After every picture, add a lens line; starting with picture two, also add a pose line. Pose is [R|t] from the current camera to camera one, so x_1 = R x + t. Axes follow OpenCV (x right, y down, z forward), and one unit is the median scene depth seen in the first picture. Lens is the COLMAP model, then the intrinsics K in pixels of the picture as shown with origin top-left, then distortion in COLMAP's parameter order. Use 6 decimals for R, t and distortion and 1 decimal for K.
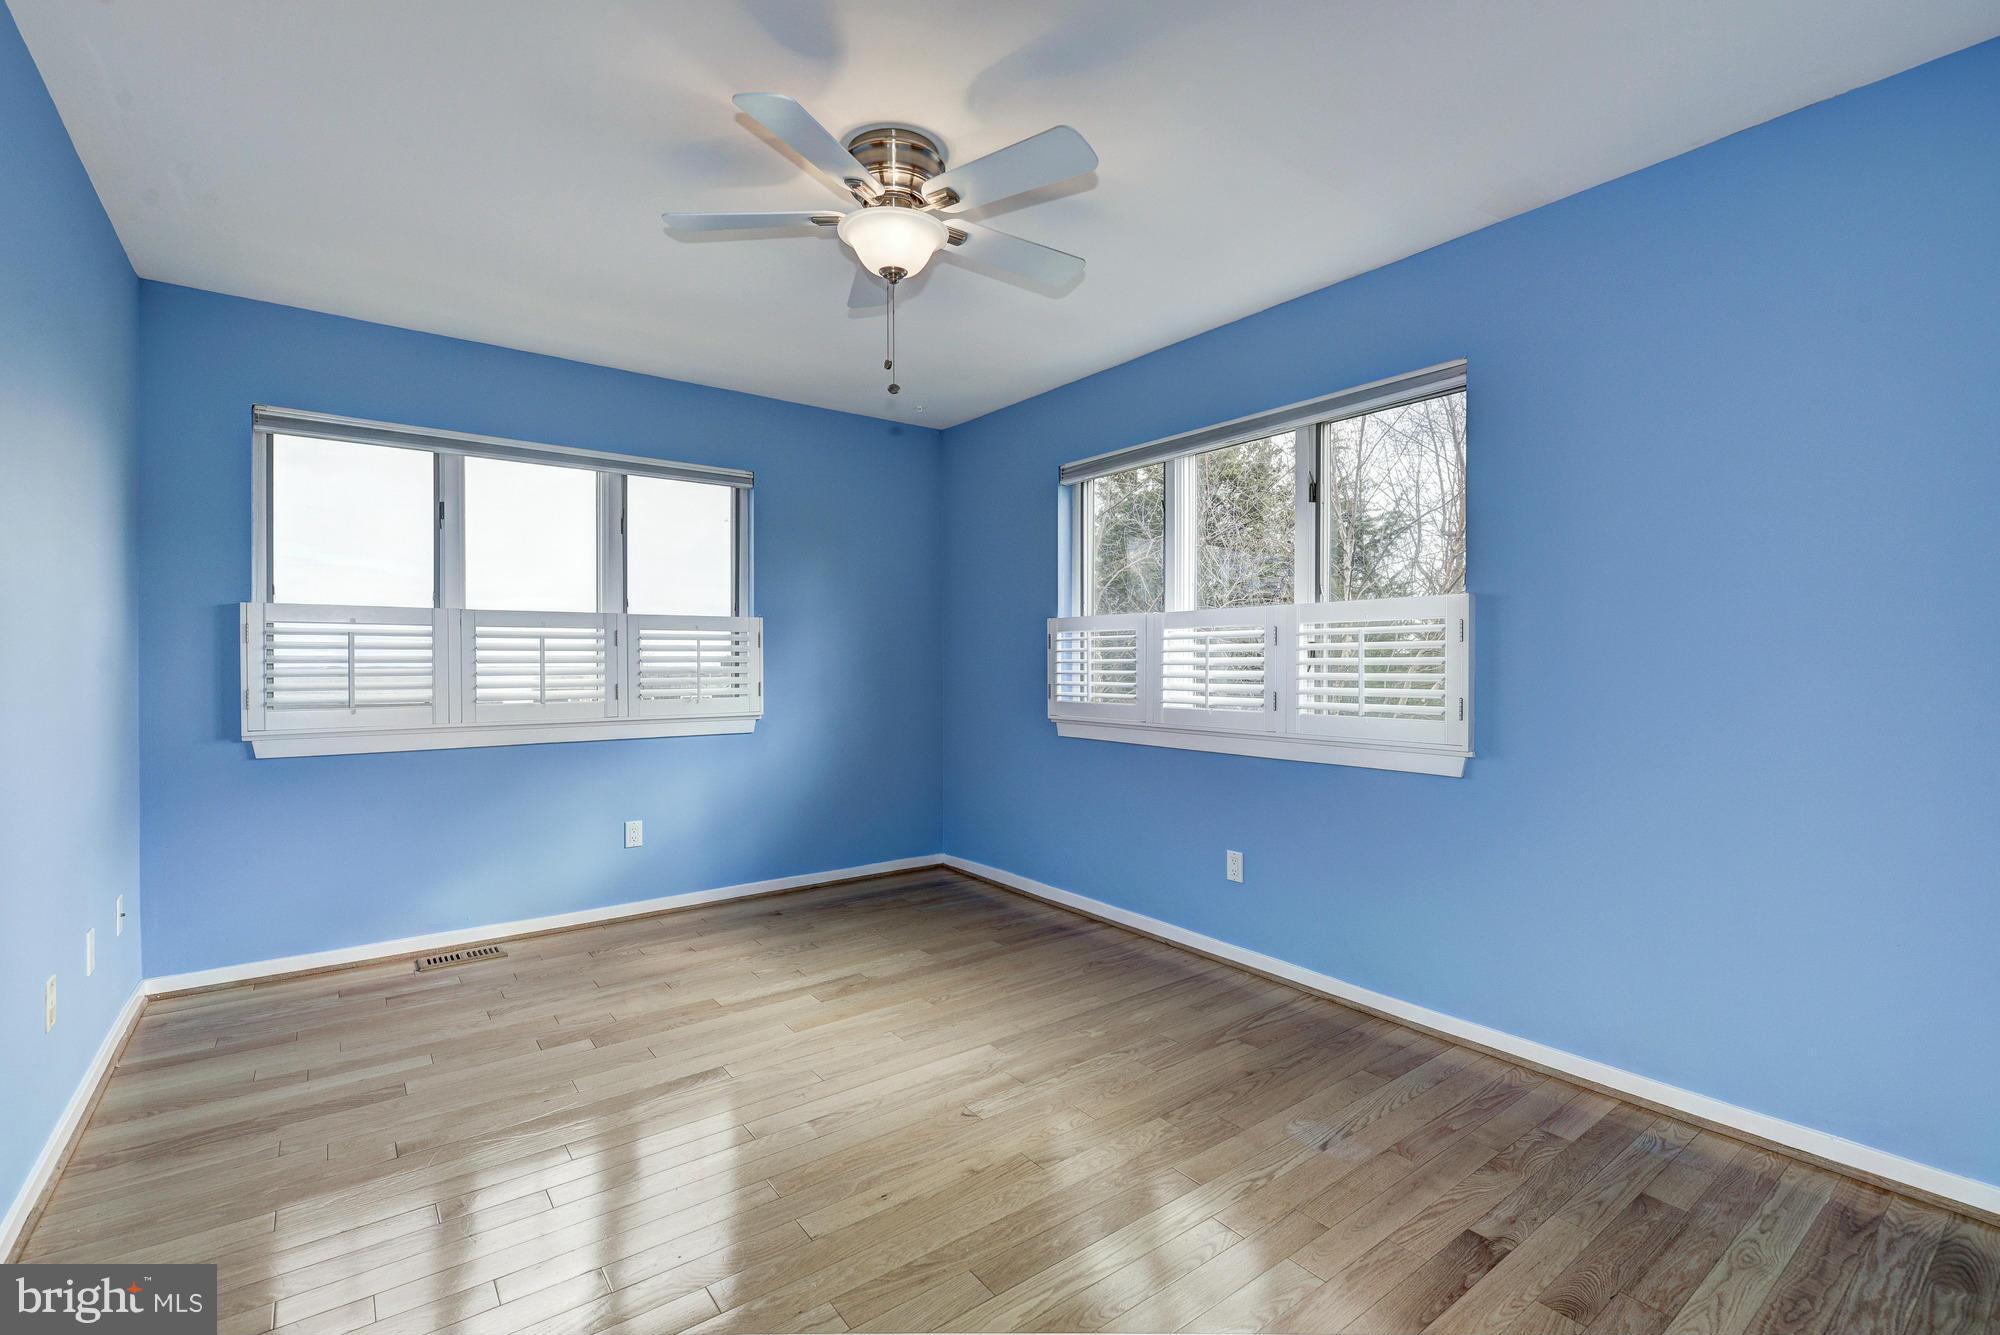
lens RADIAL K [[889.9, 0, 1000.0], [0, 889.9, 667.5], [0, 0, 1]] dist [-0.012722, 0.000013]
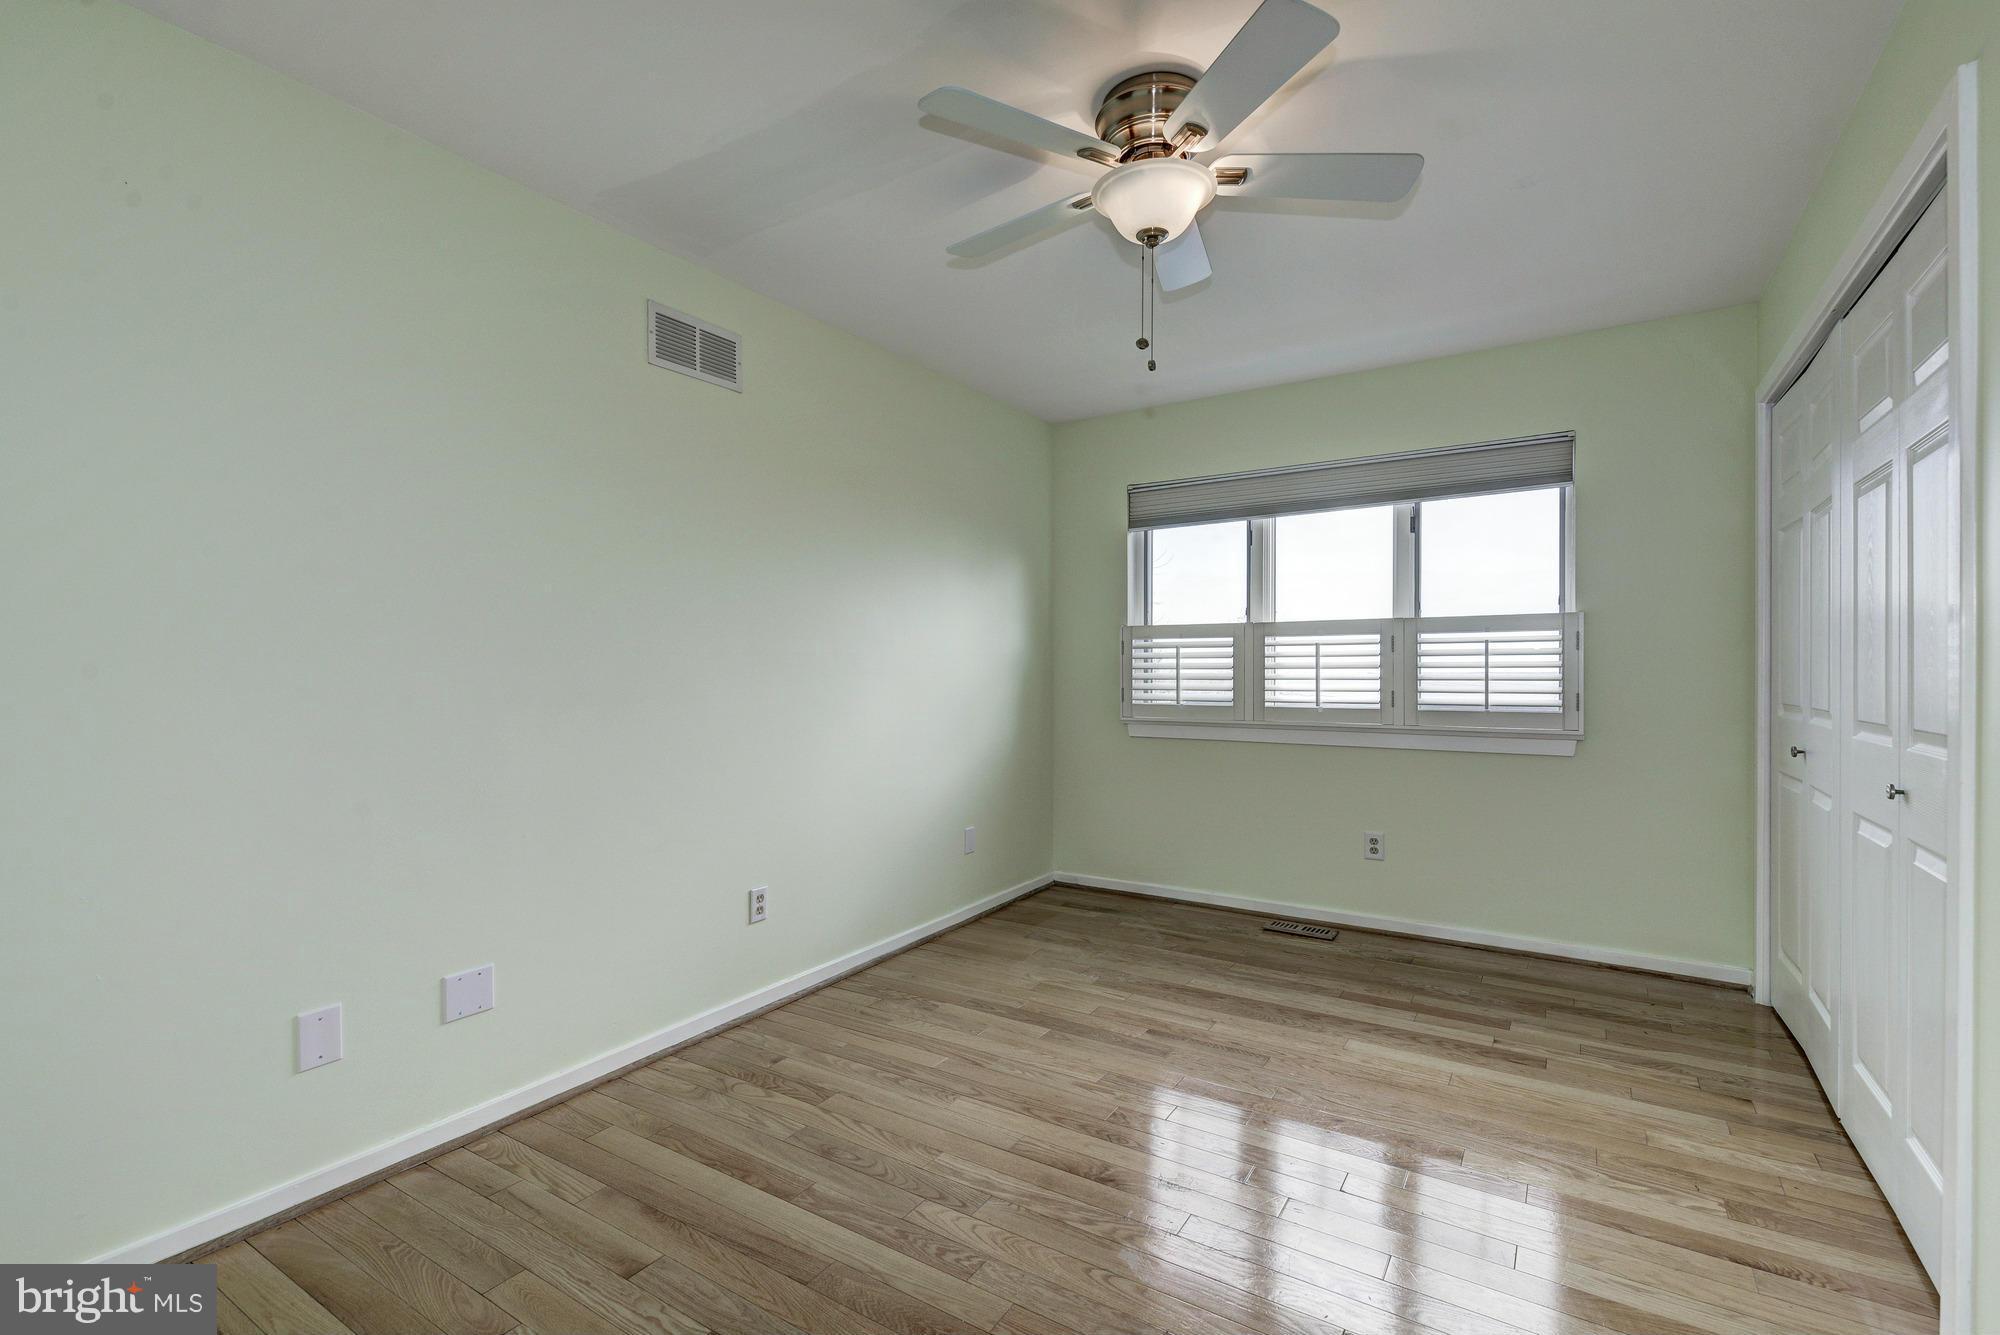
lens RADIAL K [[868.9, 0, 997.9], [0, 868.9, 667.8], [0, 0, 1]] dist [0.014918, -0.006005]
pose [[0.326102, 0.000385, -0.945335, 0.315048], [-0.005650, 0.999983, -0.001541, -0.002541], [0.945318, 0.005844, 0.326099, 0.269680]]
